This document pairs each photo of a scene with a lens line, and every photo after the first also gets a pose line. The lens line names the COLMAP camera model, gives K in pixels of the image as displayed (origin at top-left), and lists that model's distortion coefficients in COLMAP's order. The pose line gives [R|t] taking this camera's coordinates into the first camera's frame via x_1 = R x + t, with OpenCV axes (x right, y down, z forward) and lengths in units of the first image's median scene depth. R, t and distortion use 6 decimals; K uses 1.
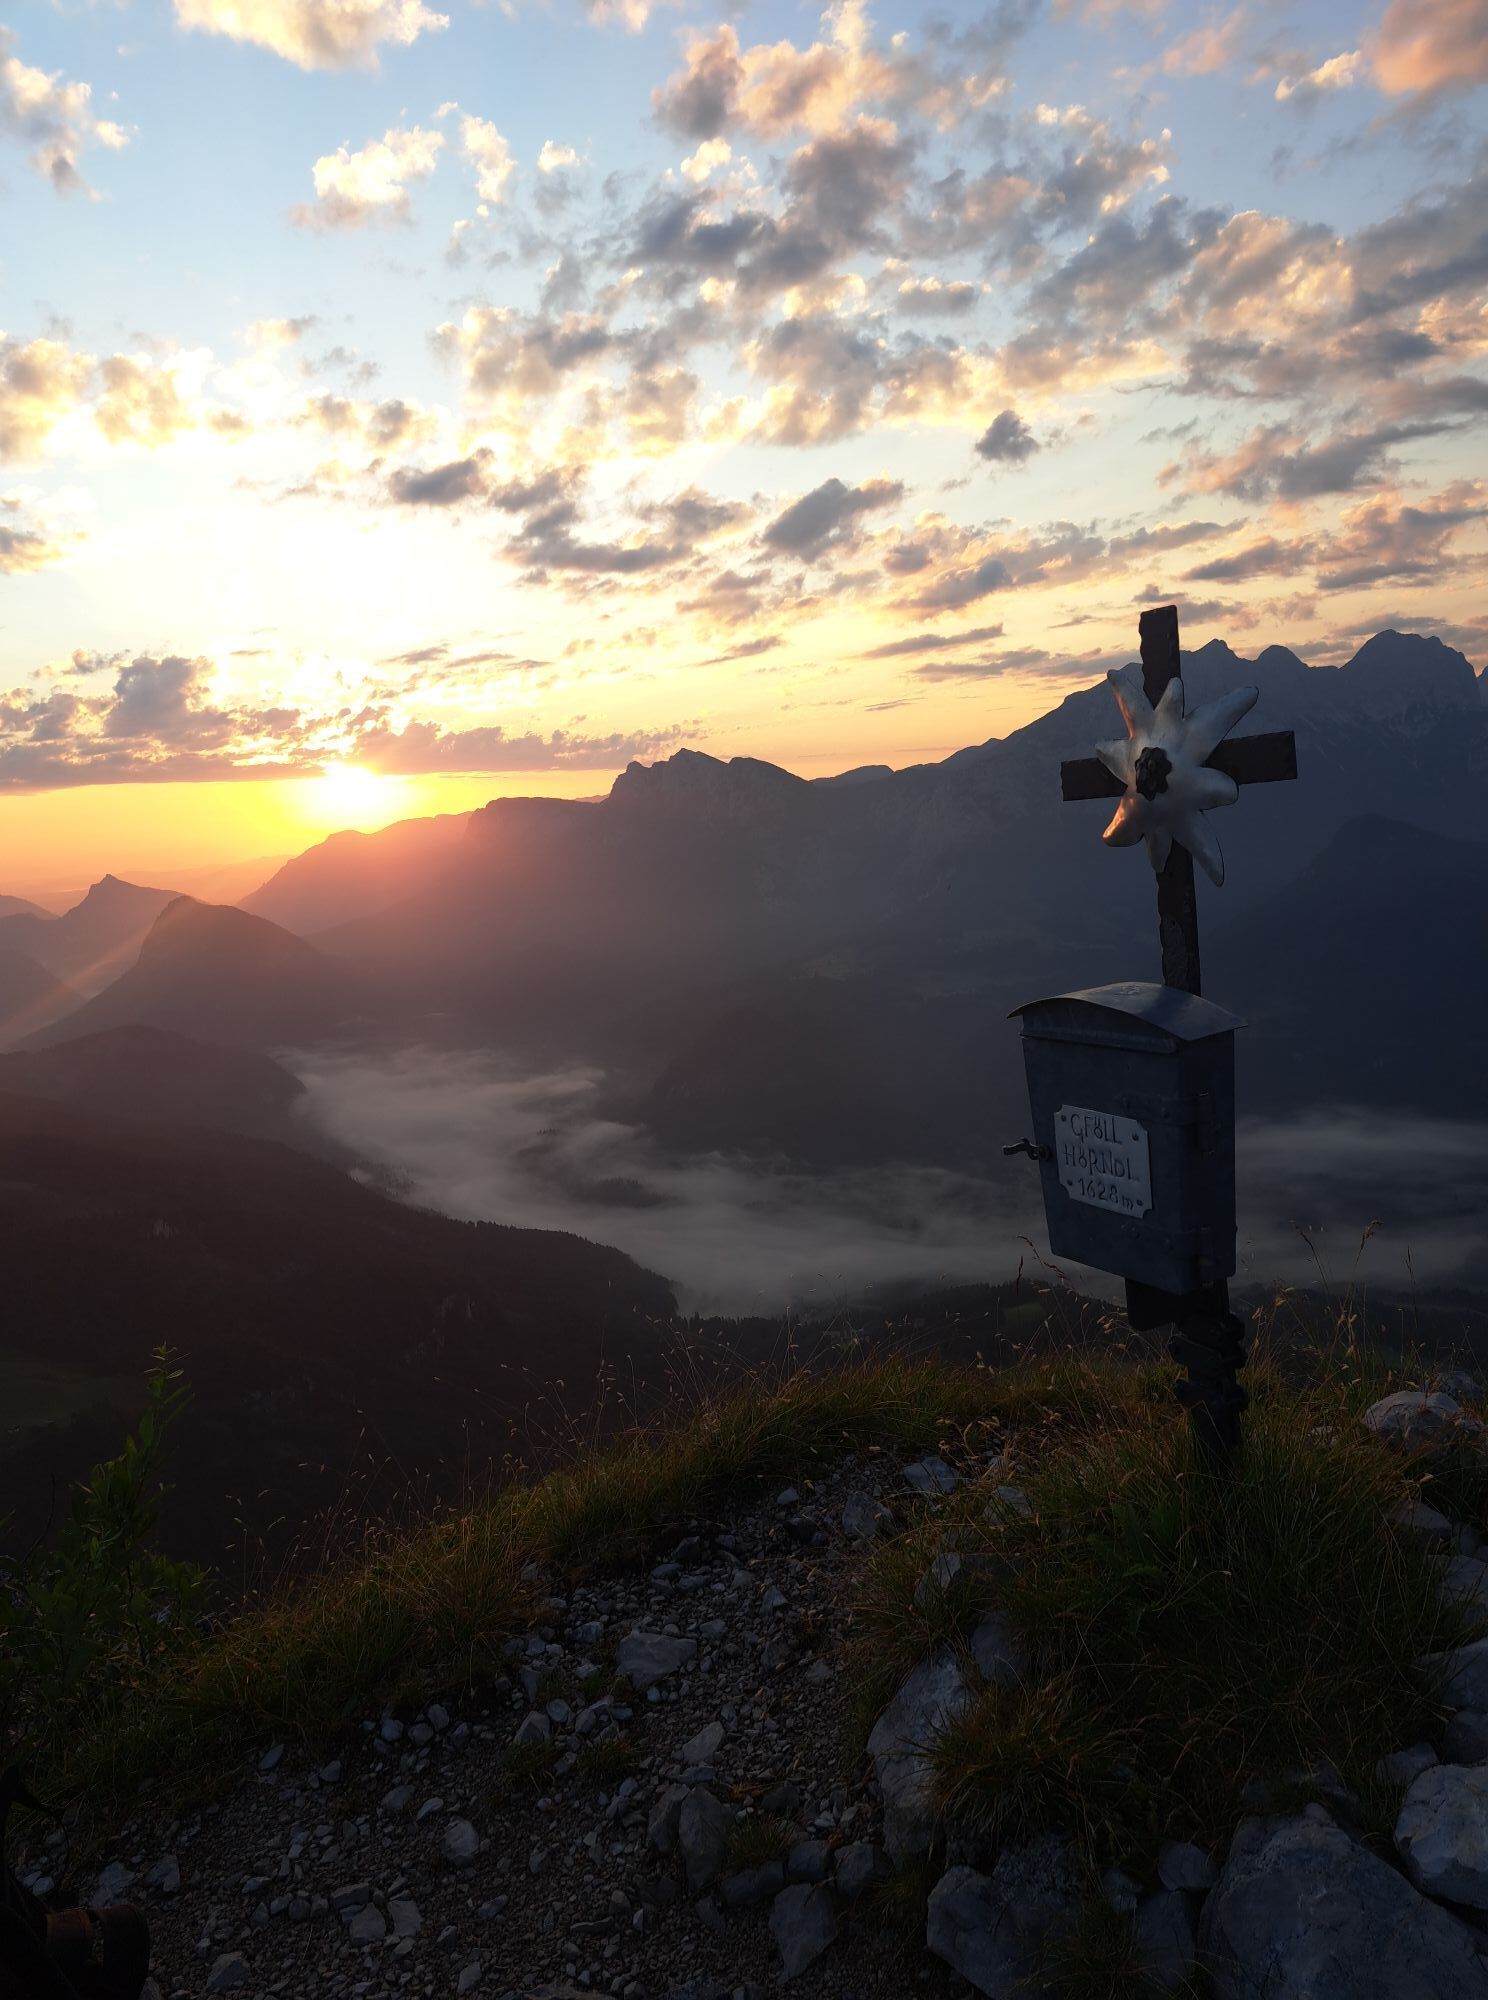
lens RADIAL K [[1403.4, 0, 751.4], [0, 1403.4, 978.0], [0, 0, 1]] dist [0.054948, -0.047103]
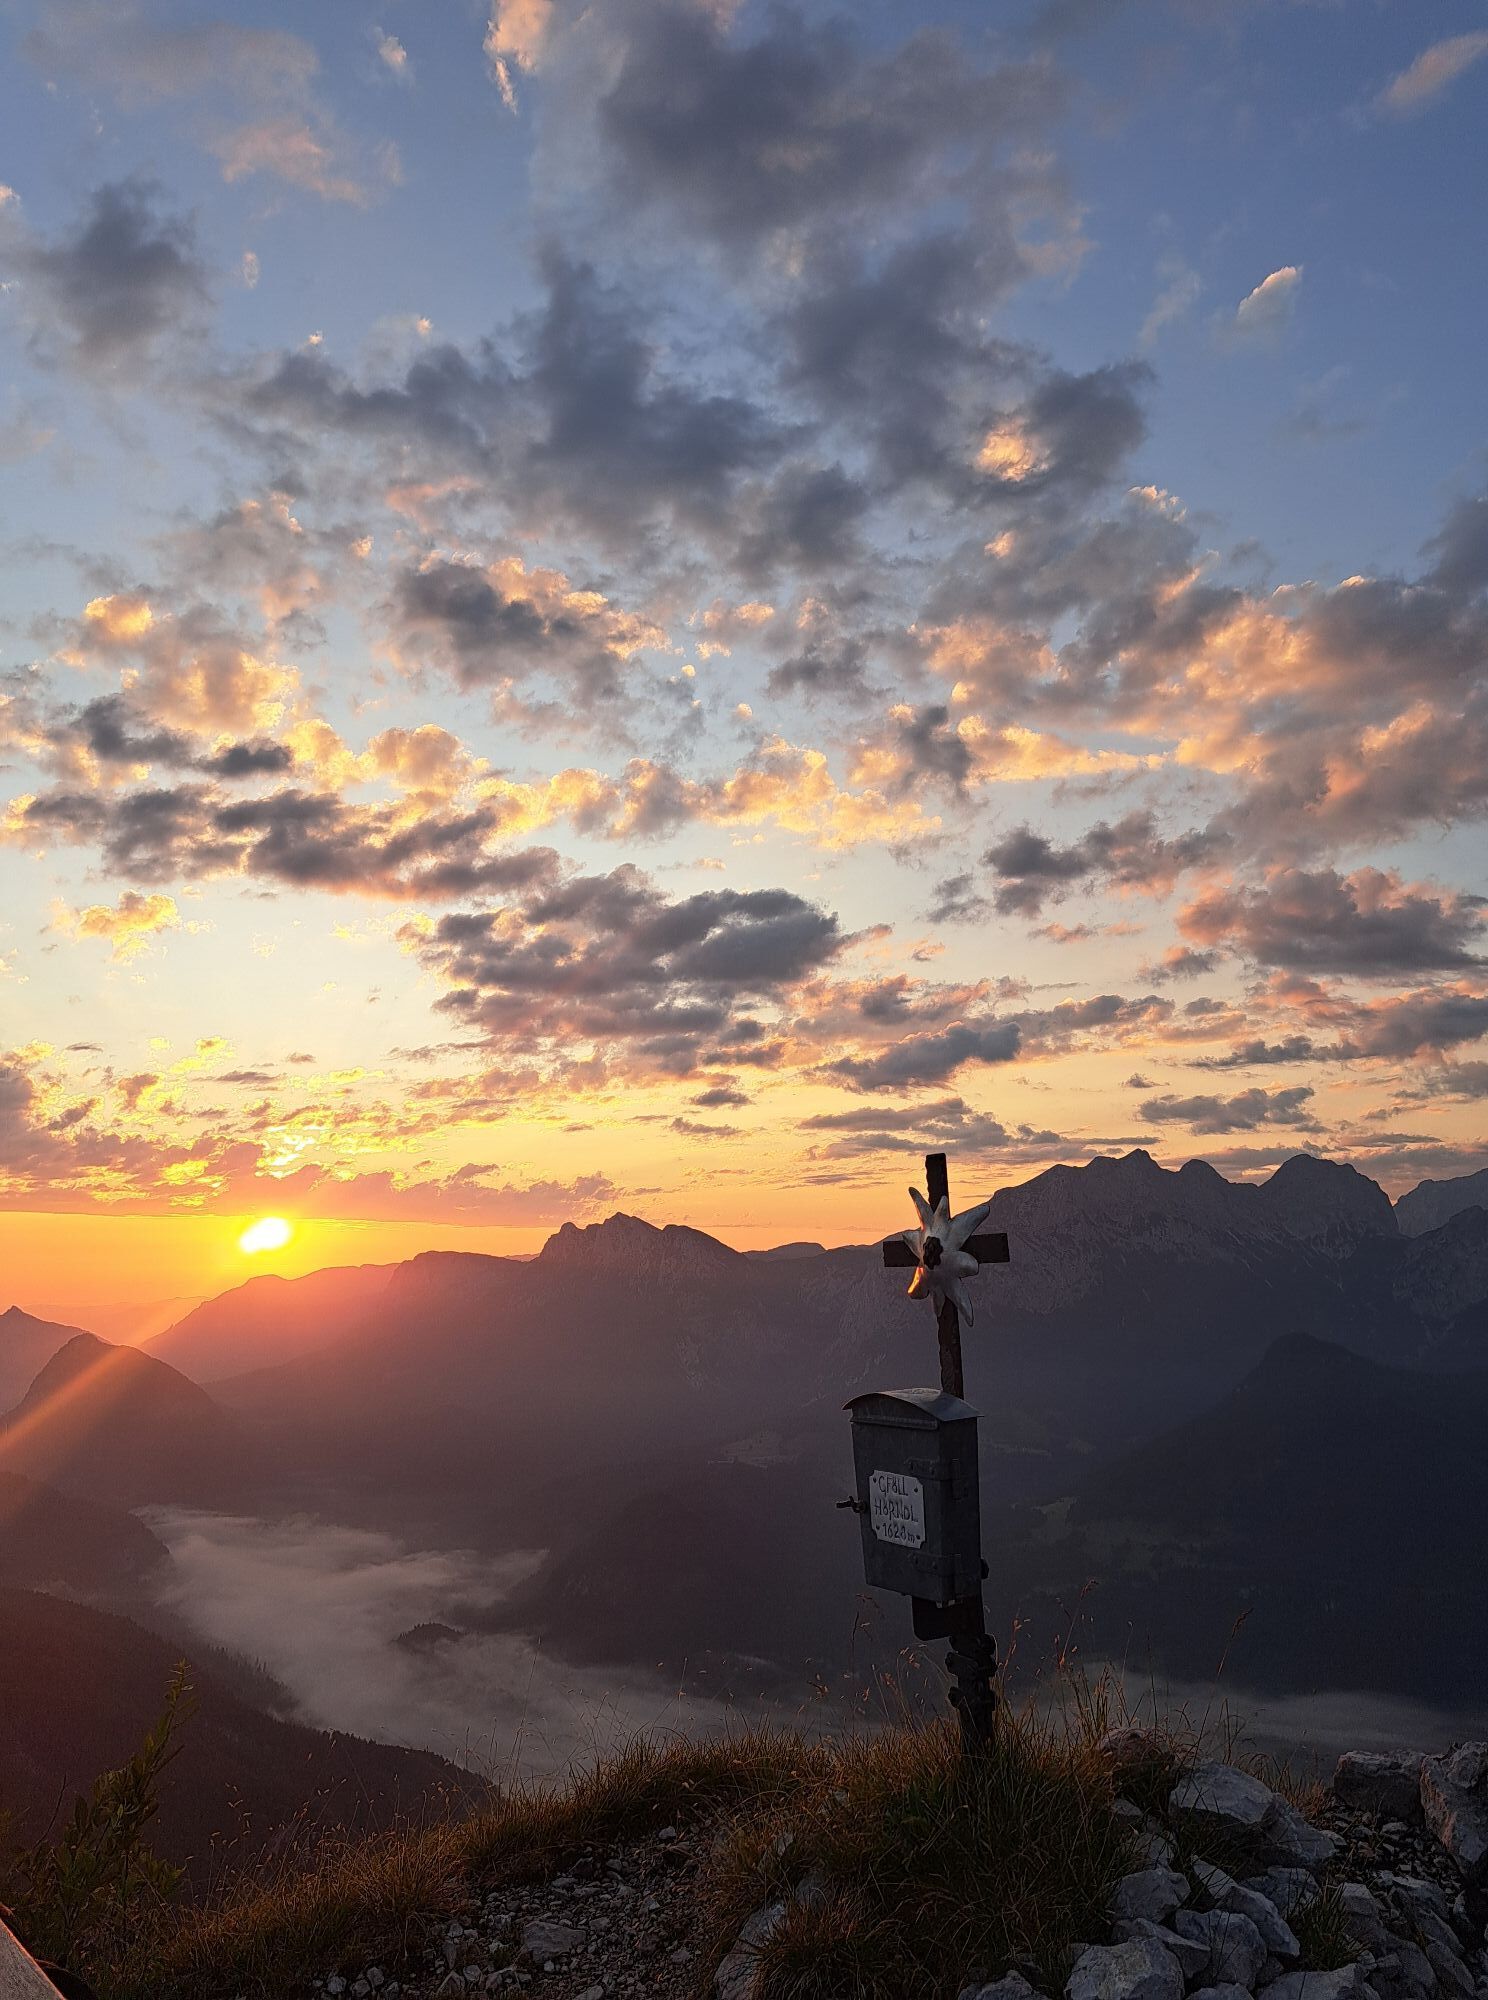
lens RADIAL K [[1396.6, 0, 744.0], [0, 1396.6, 1000.0], [0, 0, 1]] dist [0.050875, -0.025964]
pose [[0.996430, 0.078913, 0.030010, -0.002229], [-0.065579, 0.947309, -0.313537, 0.077988], [-0.053171, 0.310449, 0.949102, -0.477704]]
